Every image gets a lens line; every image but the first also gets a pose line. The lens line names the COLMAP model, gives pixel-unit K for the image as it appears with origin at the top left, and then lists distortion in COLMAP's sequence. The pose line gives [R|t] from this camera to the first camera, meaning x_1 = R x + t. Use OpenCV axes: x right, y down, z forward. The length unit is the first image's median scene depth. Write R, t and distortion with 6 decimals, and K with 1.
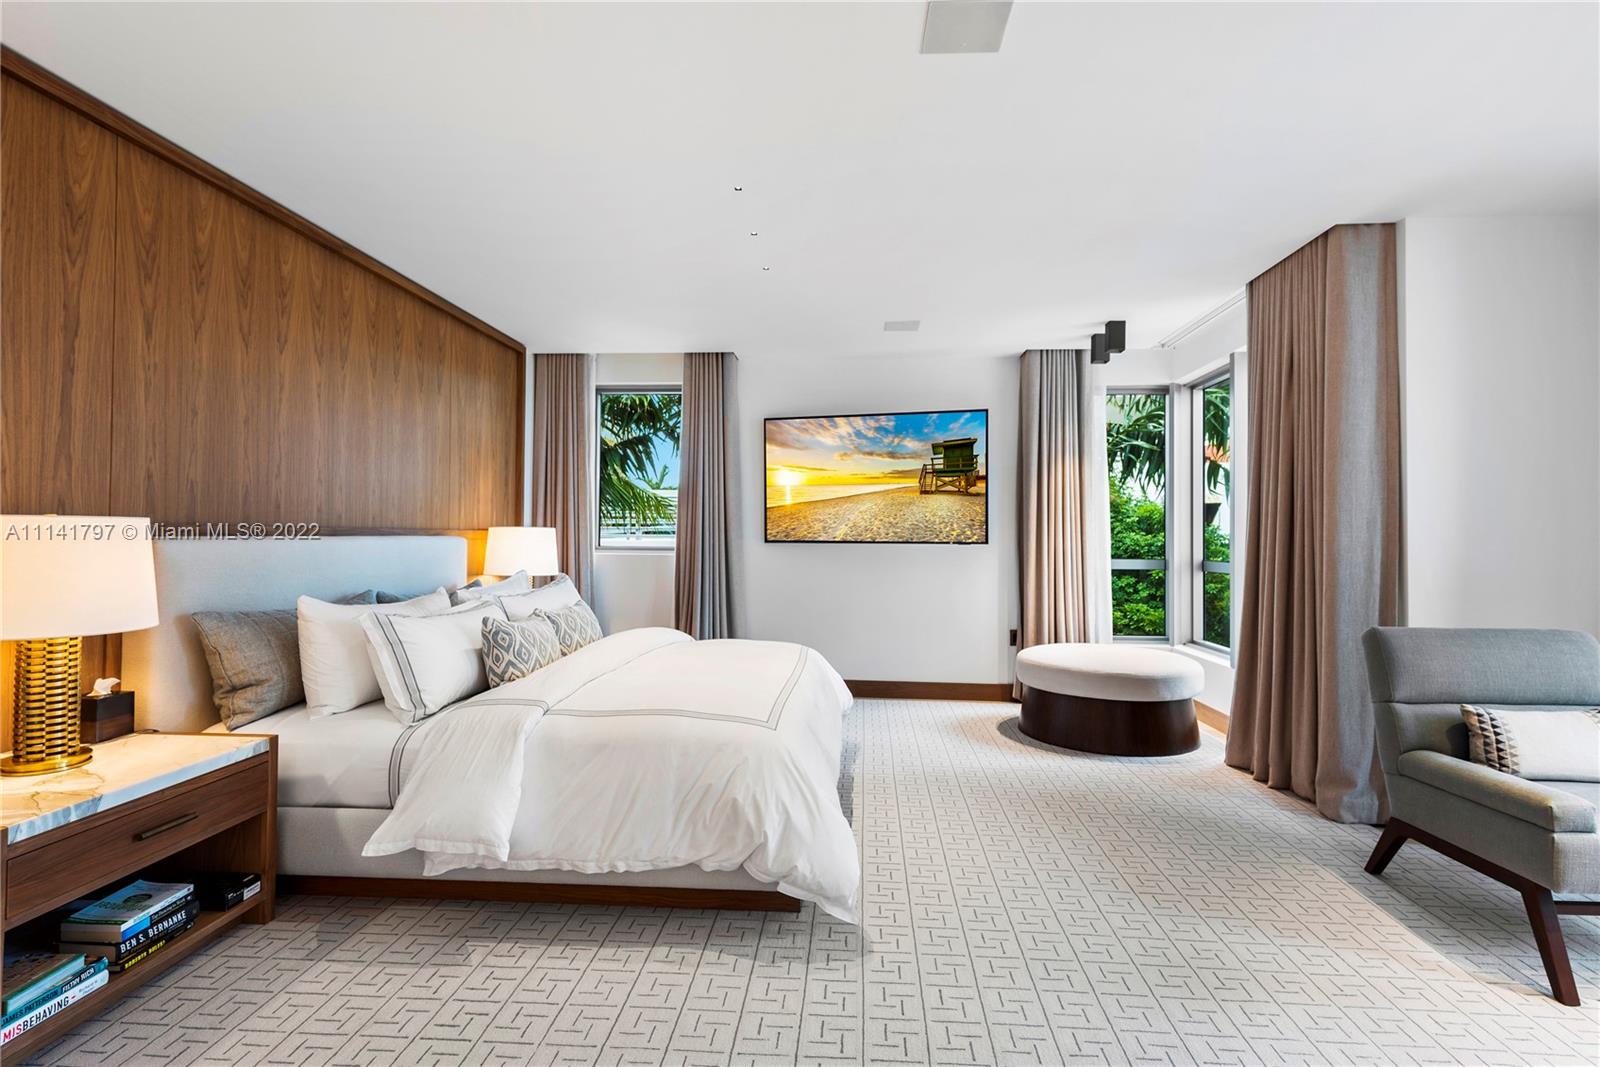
lens RADIAL K [[753.6, 0, 800.3], [0, 753.6, 517.8], [0, 0, 1]] dist [0.017187, -0.007460]
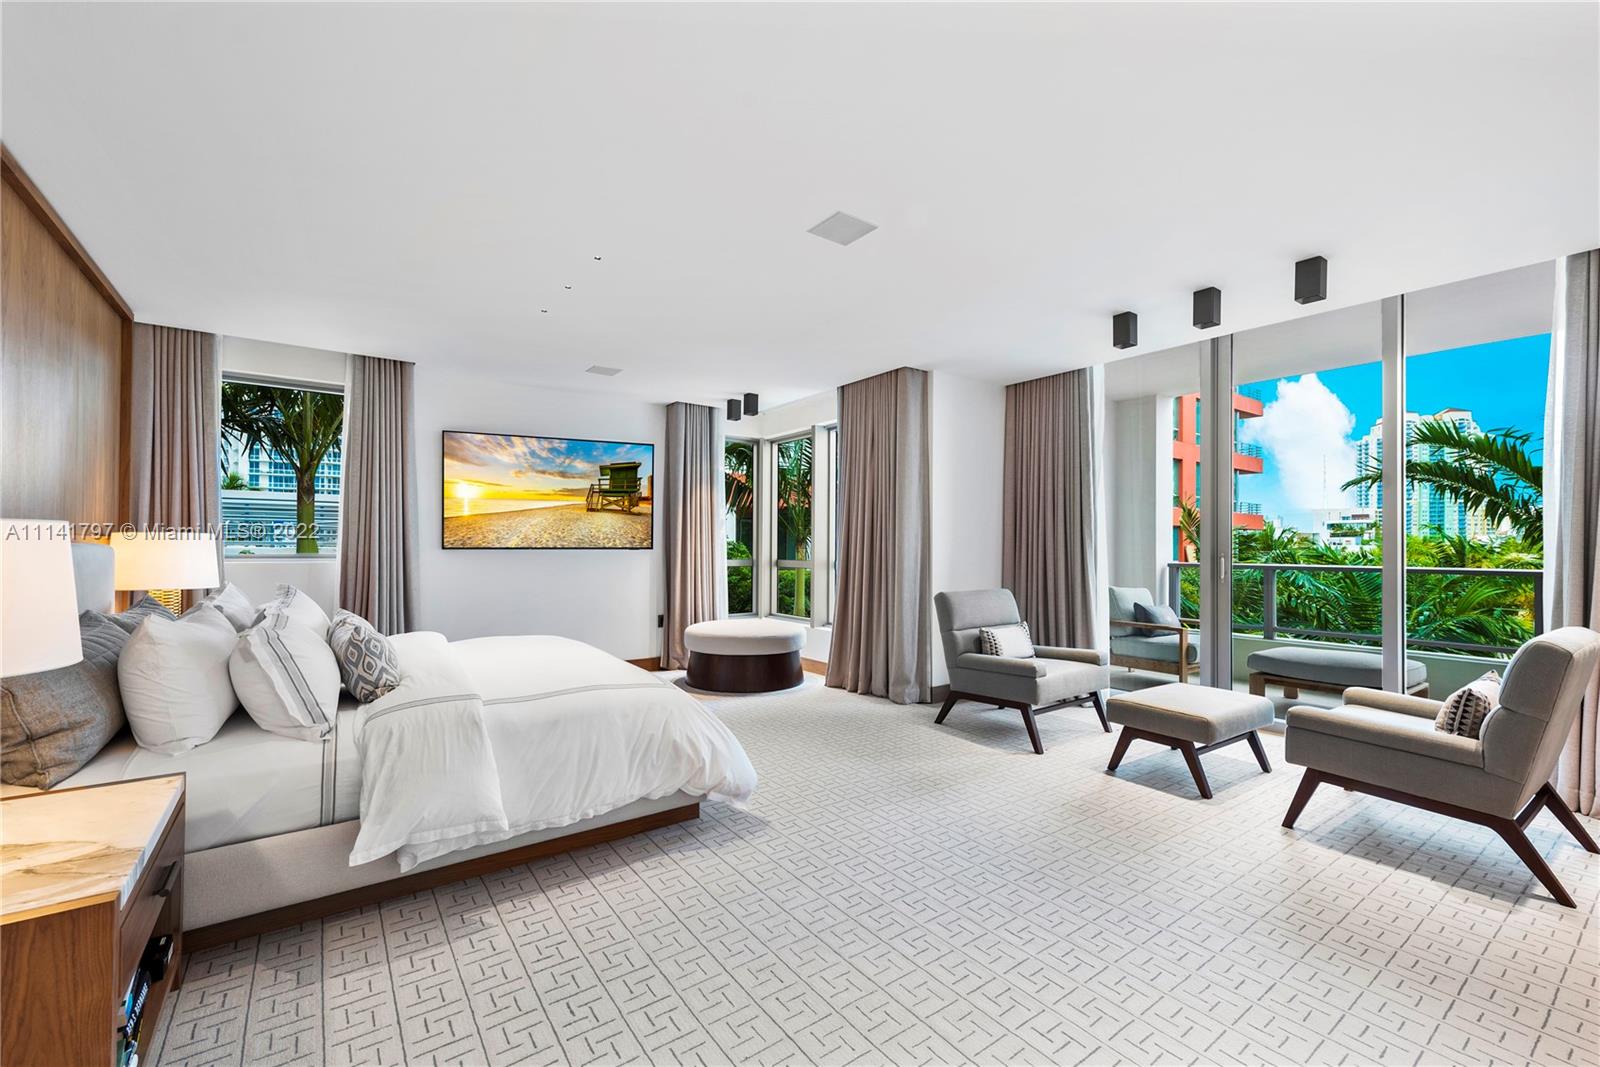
lens RADIAL K [[632.8, 0, 800.0], [0, 632.8, 533.5], [0, 0, 1]] dist [0.025391, -0.006649]
pose [[0.786647, 0.009753, 0.617326, -0.510874], [-0.015755, 0.999867, 0.004280, -0.002238], [-0.617202, -0.013092, 0.786696, -0.014400]]
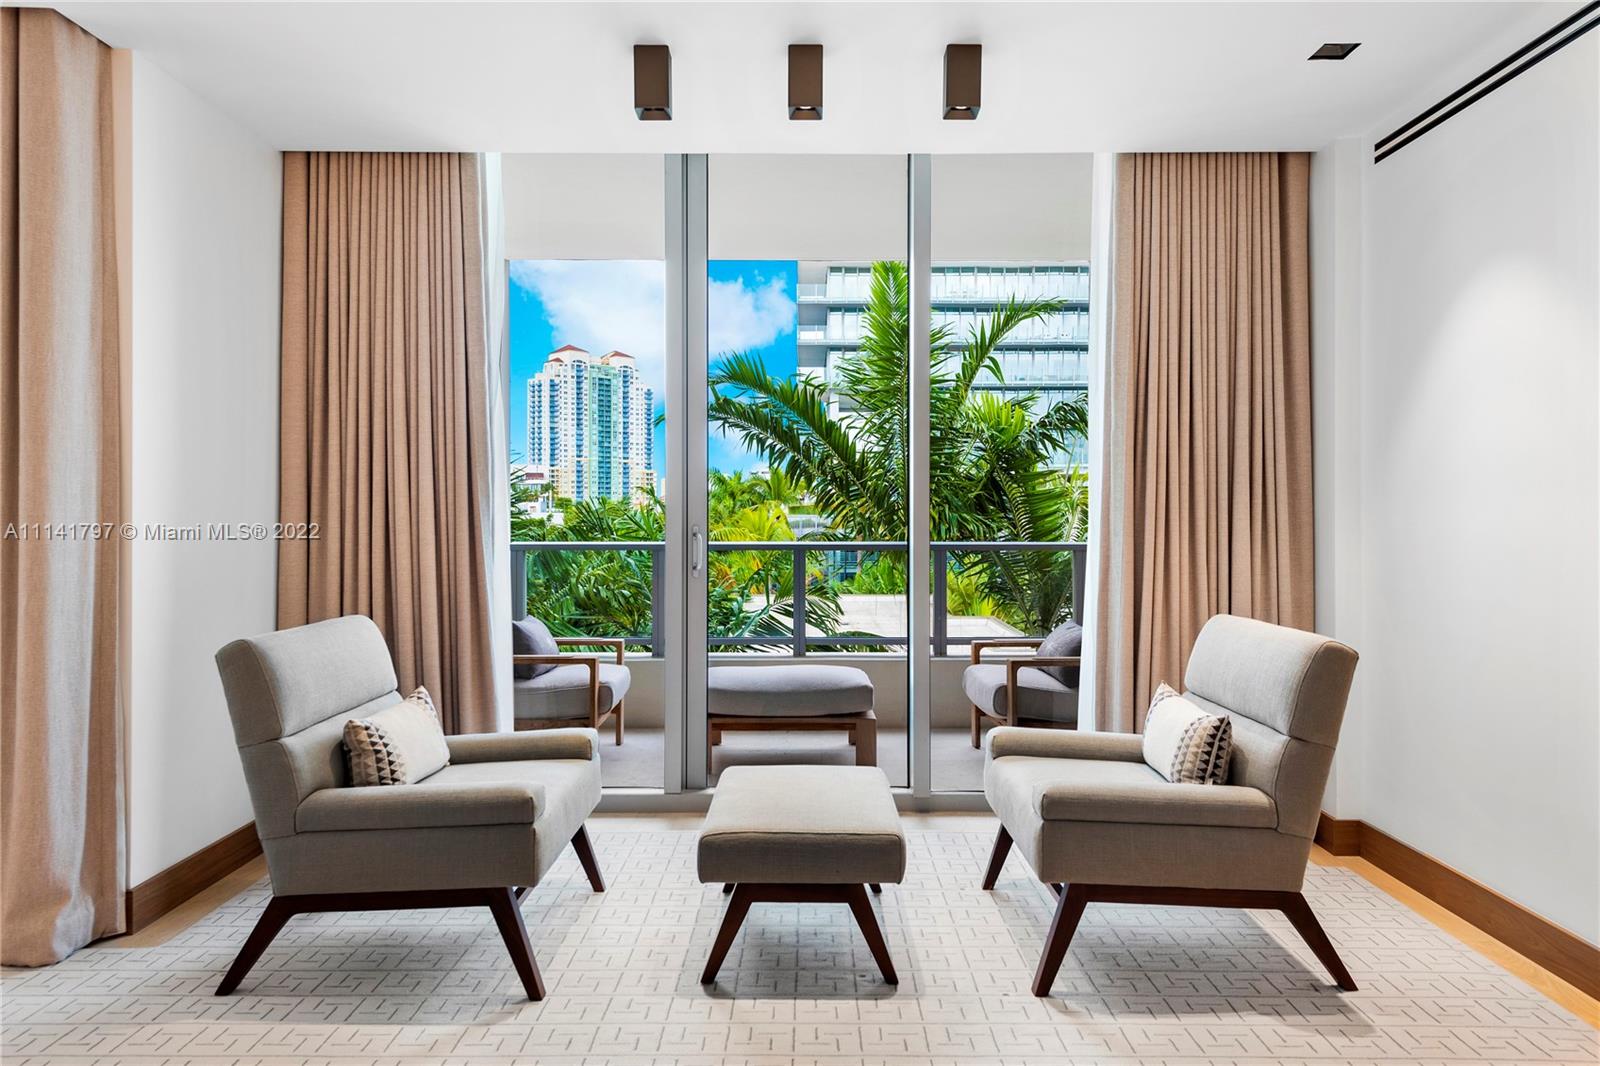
lens RADIAL K [[1061.7, 0, 800.5], [0, 1061.7, 518.6], [0, 0, 1]] dist [0.001629, -0.001317]
pose [[-0.047773, -0.008247, 0.998824, -0.252771], [-0.024539, 0.999674, 0.007080, 0.012703], [-0.998557, -0.024172, -0.047960, 0.549836]]
